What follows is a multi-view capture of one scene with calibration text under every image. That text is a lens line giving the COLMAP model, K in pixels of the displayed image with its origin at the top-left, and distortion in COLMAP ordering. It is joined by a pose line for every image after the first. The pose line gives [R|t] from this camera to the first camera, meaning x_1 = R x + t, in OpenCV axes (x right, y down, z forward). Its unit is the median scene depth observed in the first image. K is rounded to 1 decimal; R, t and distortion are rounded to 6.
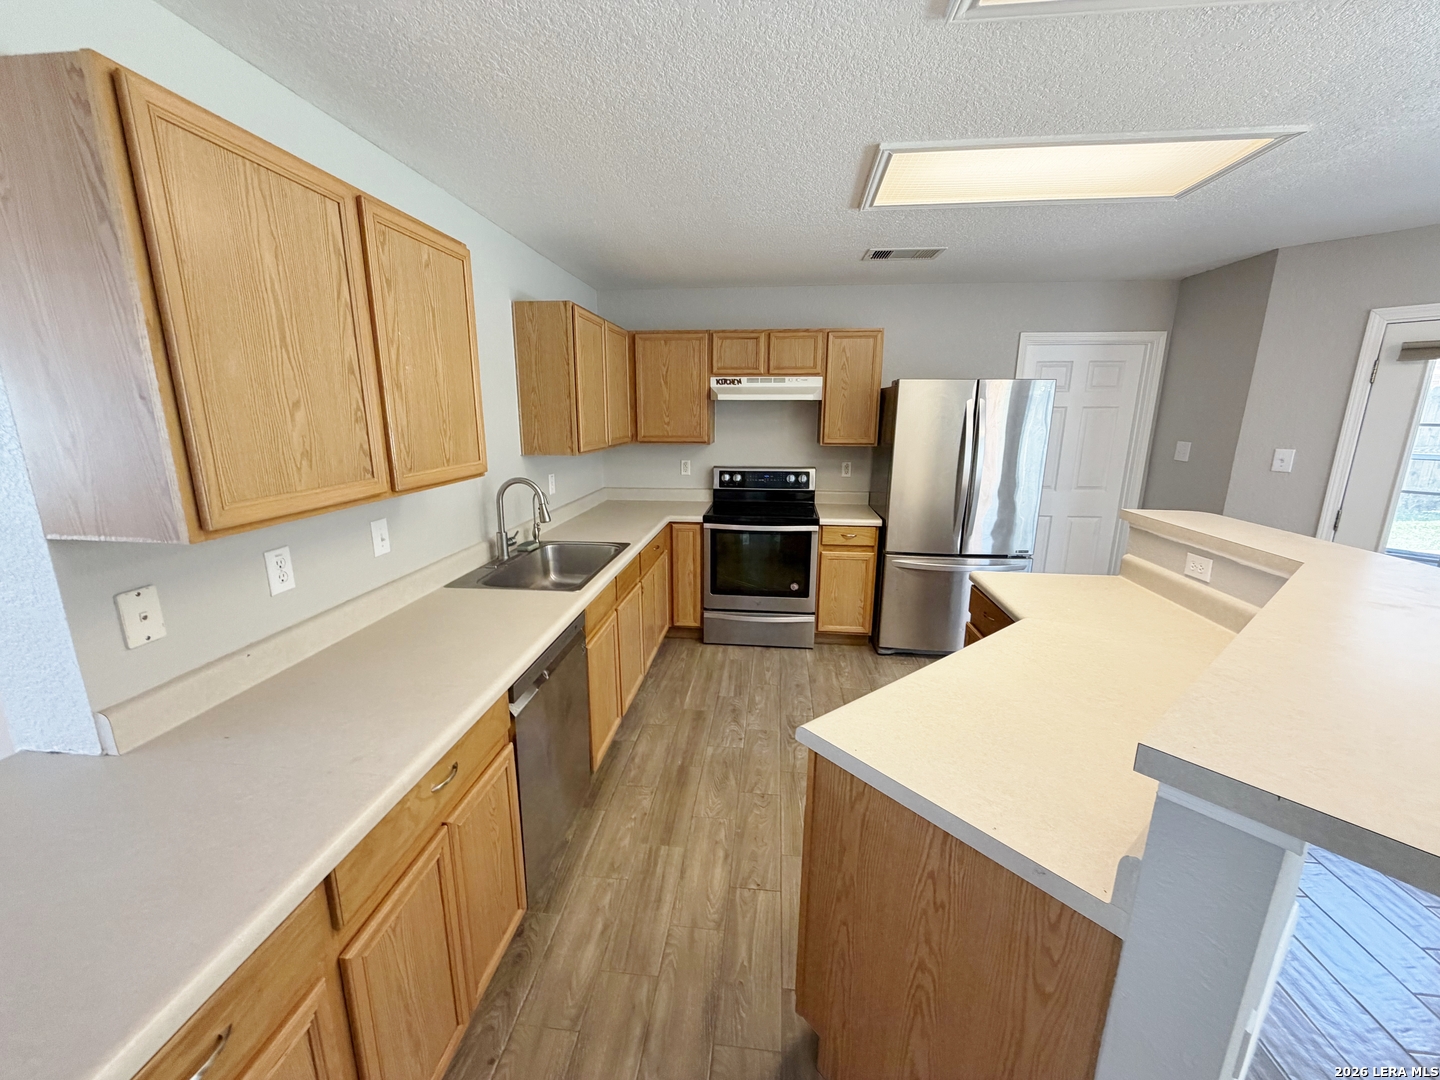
lens RADIAL K [[575.2, 0, 714.4], [0, 575.2, 541.3], [0, 0, 1]] dist [0.001414, -0.000108]
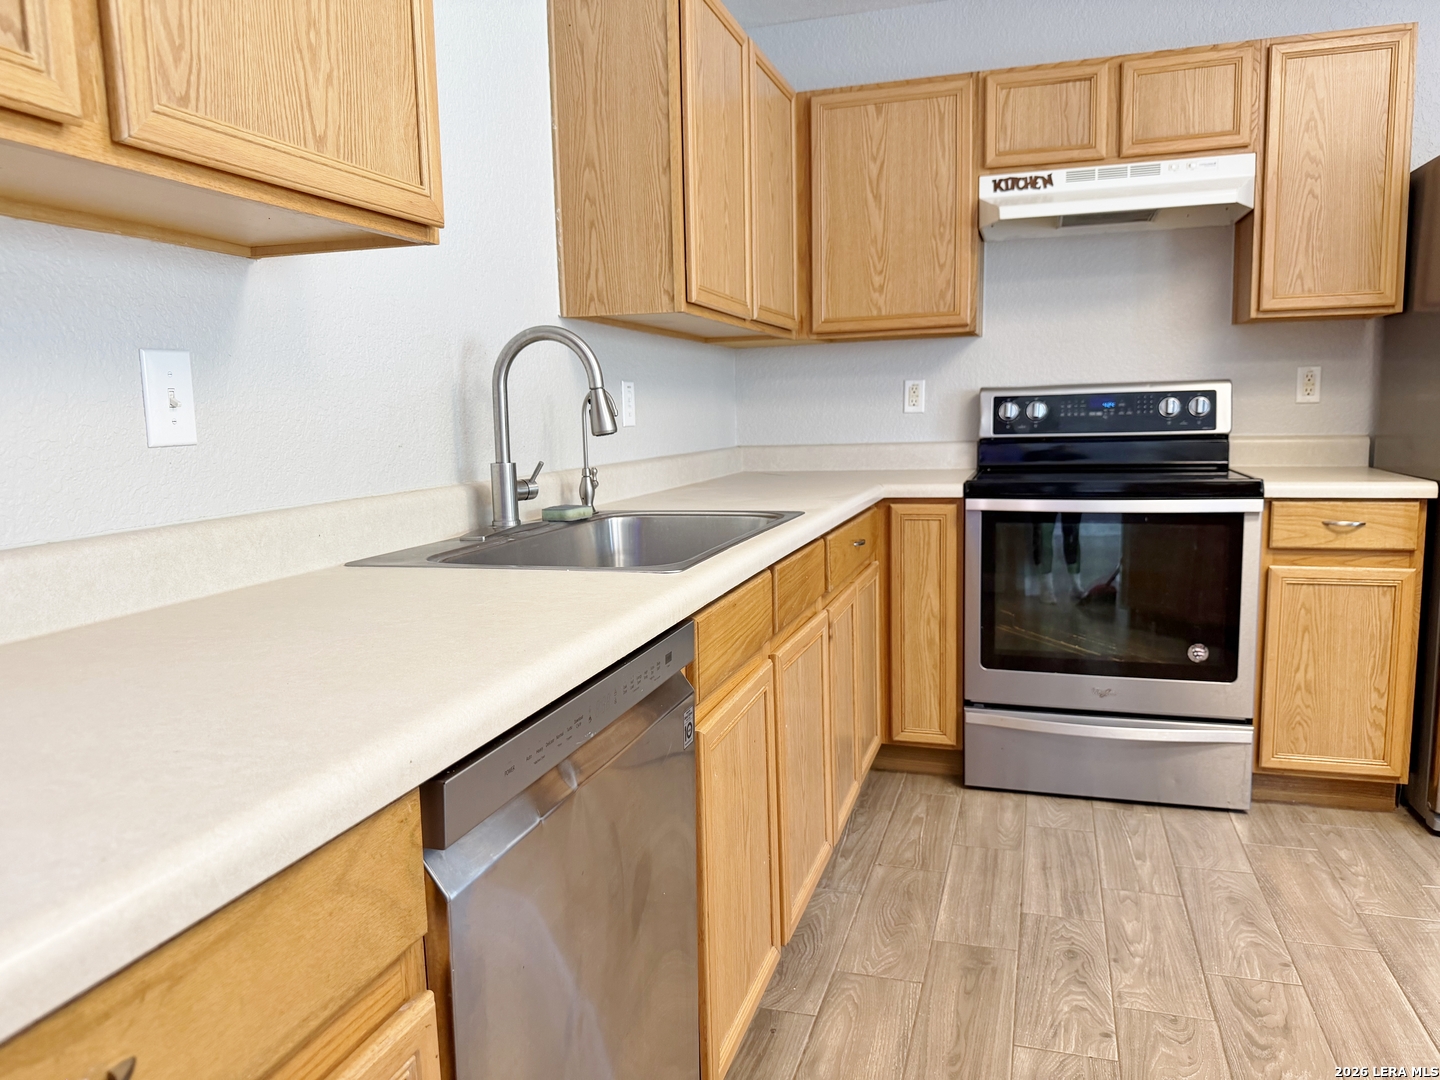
lens RADIAL K [[1019.4, 0, 720.0], [0, 1019.4, 540.0], [0, 0, 1]] dist [0.071156, -0.106082]
pose [[0.980346, -0.001785, -0.197279, -0.048330], [-0.017008, 0.995472, -0.093524, 0.074194], [0.196553, 0.095041, 0.975876, 0.218488]]
